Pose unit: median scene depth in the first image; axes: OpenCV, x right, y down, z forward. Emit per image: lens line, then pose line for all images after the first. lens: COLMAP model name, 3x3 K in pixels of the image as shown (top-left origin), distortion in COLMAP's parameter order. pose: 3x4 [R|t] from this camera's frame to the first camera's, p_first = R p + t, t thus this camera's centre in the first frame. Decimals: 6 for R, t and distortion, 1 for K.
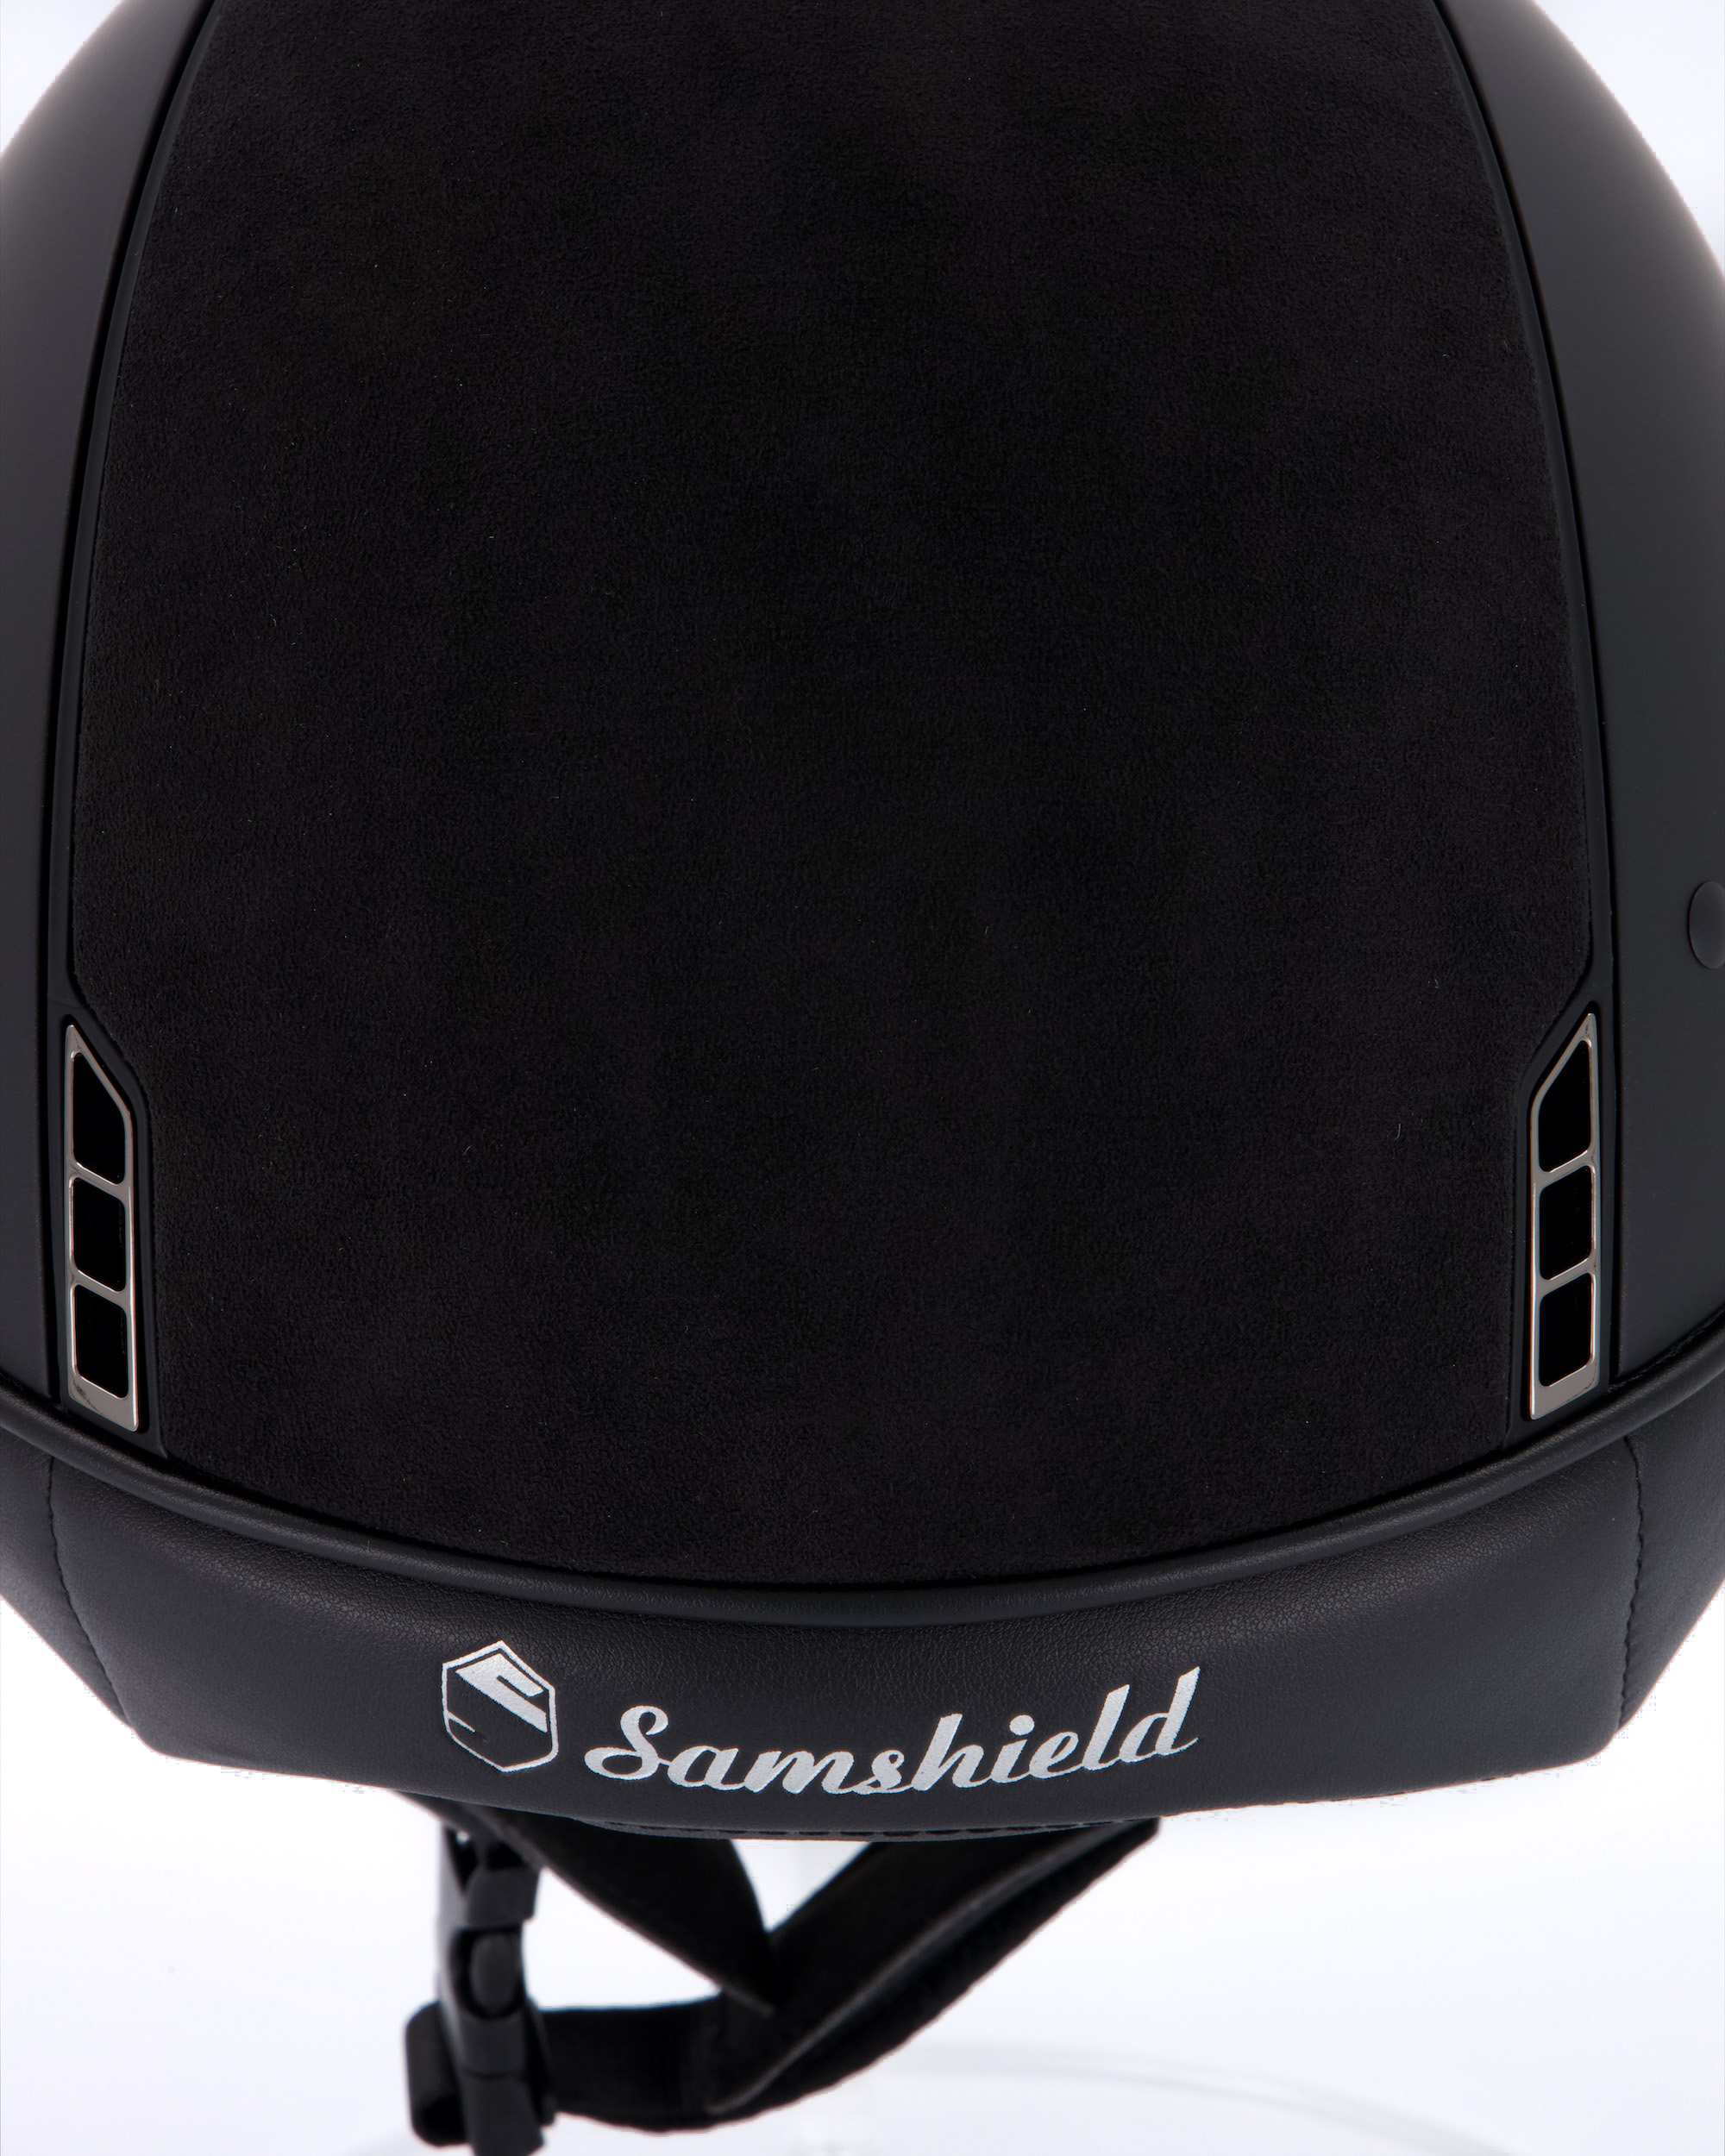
lens RADIAL K [[6588.3, 0, 868.8], [0, 6588.3, 1077.7], [0, 0, 1]] dist [0.234902, 0.000000]
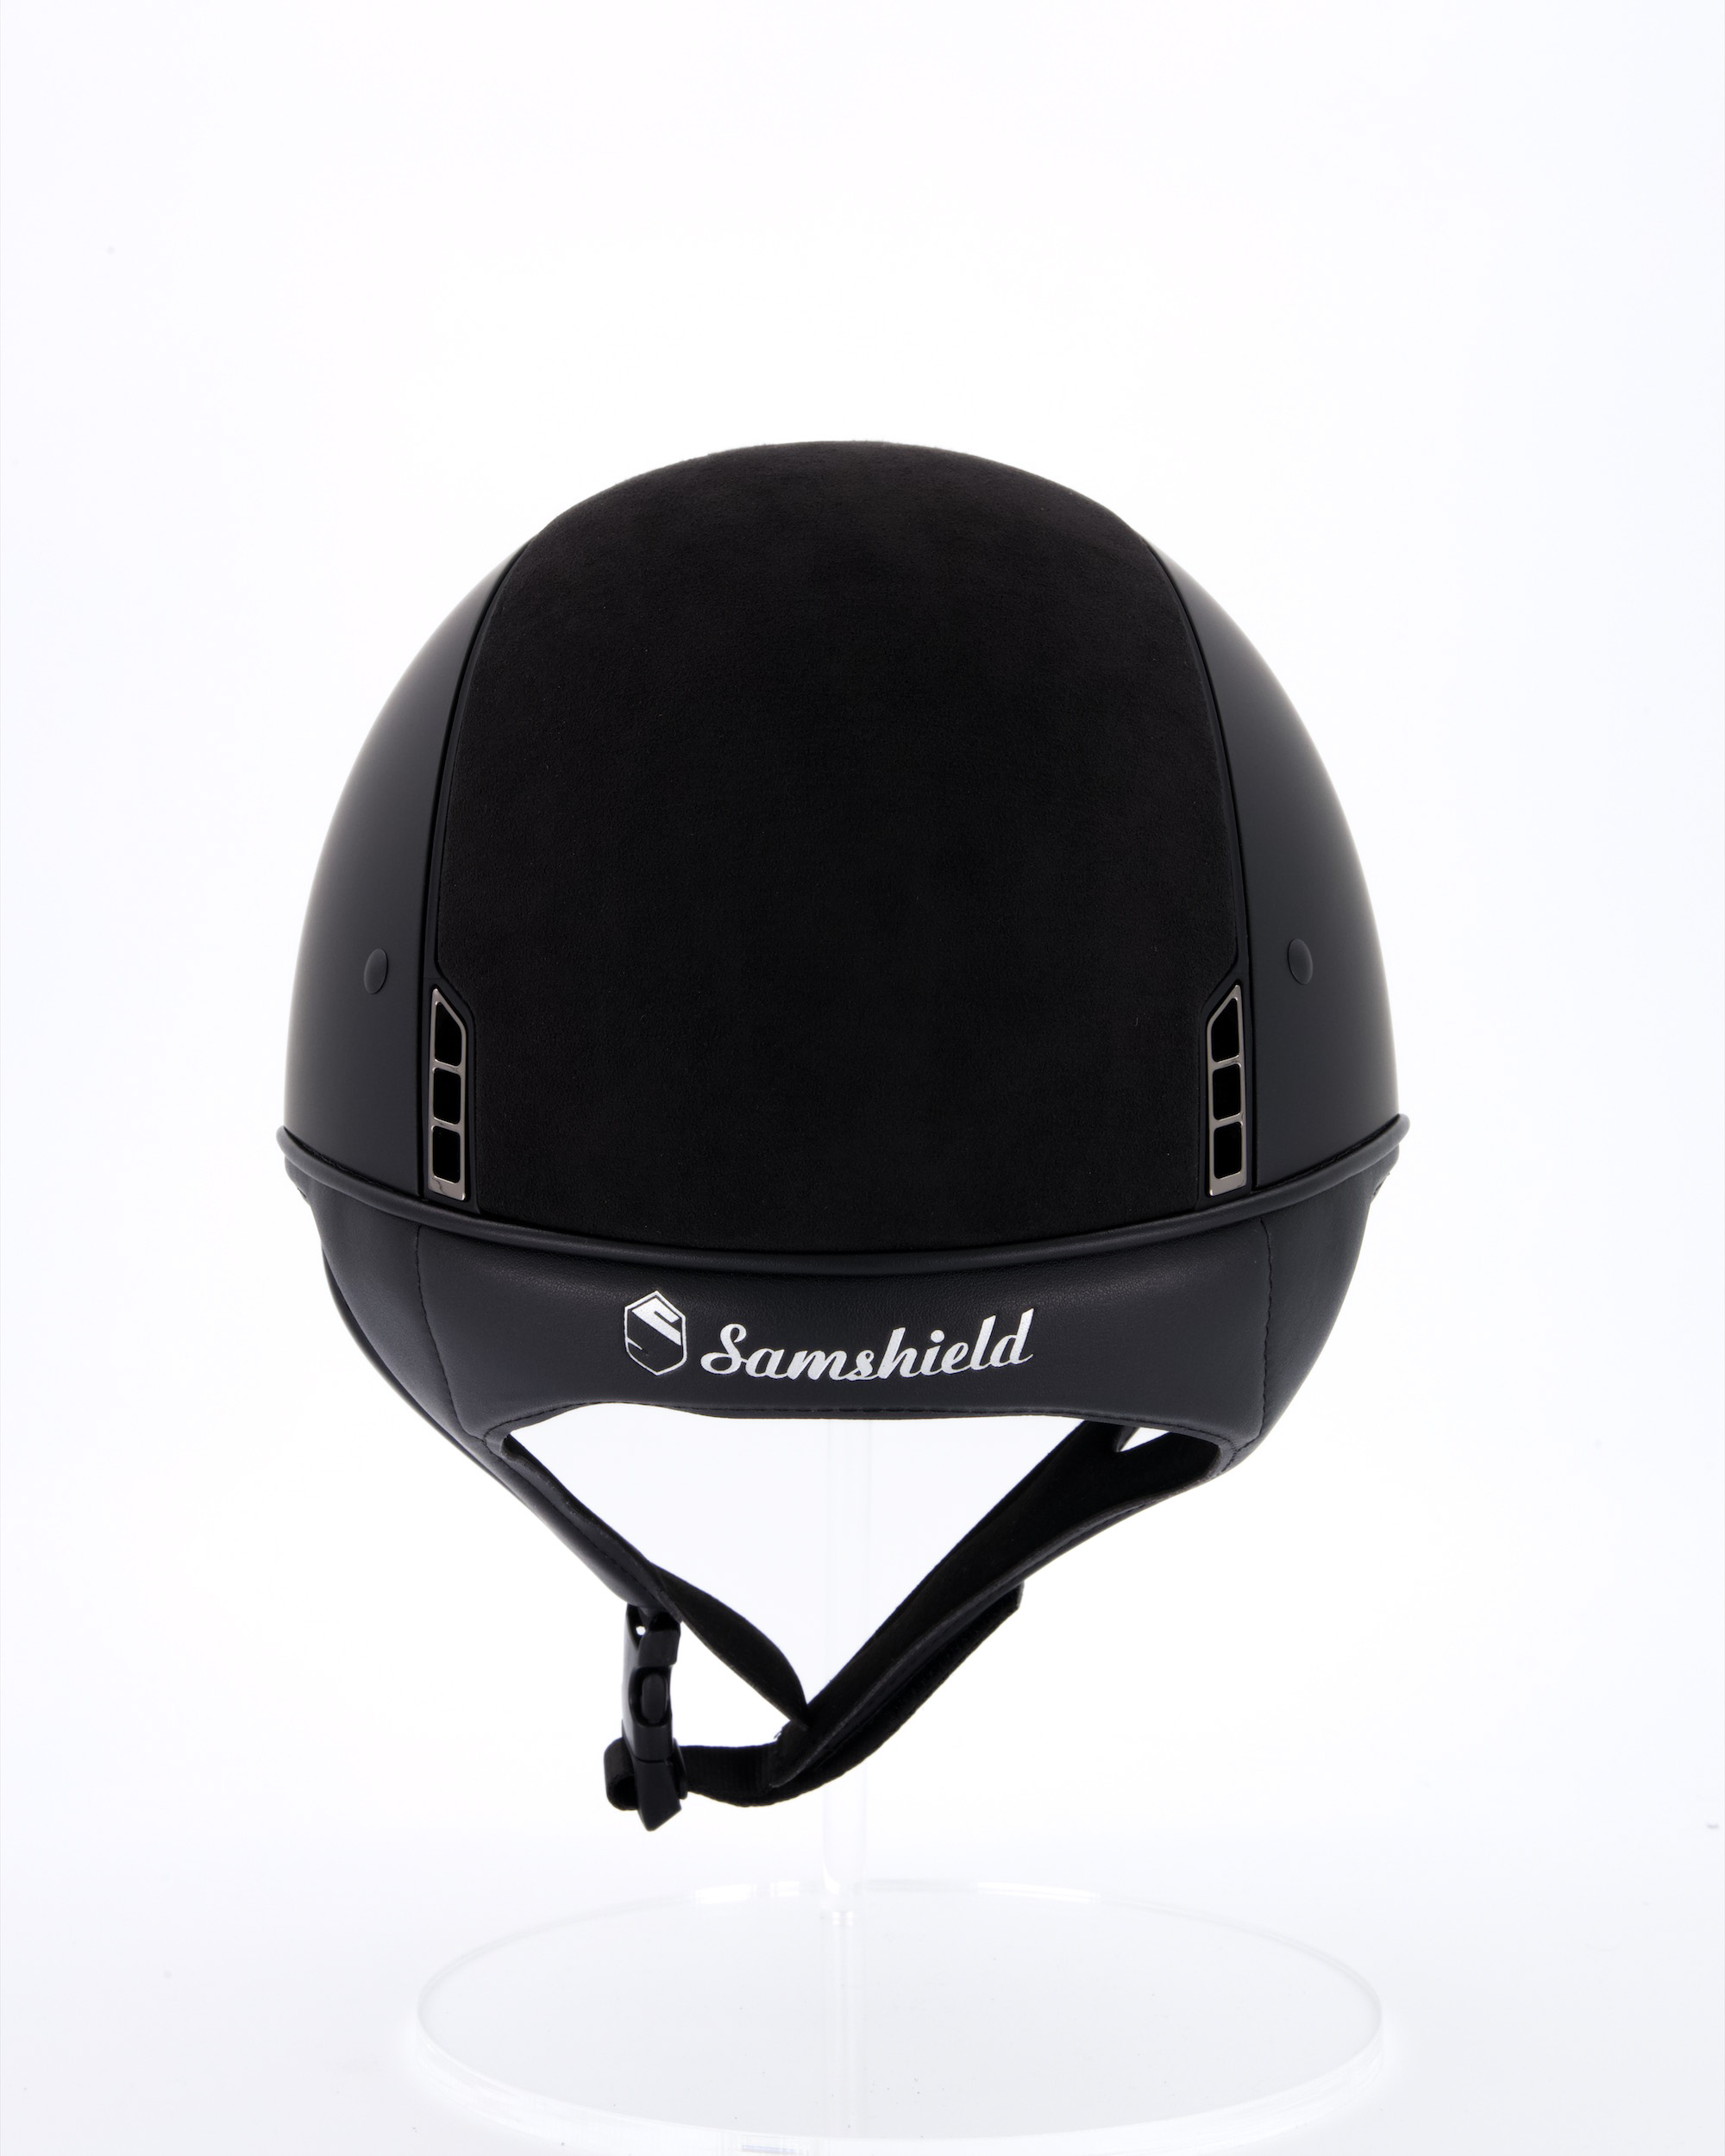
lens RADIAL K [[3495.6, 0, 855.0], [0, 3495.6, 1078.2], [0, 0, 1]] dist [-0.016586, 0.000000]
pose [[0.999982, 0.001633, -0.005739, 0.005501], [-0.002887, 0.974169, -0.225803, 0.243595], [0.005222, 0.225815, 0.974156, 0.030373]]
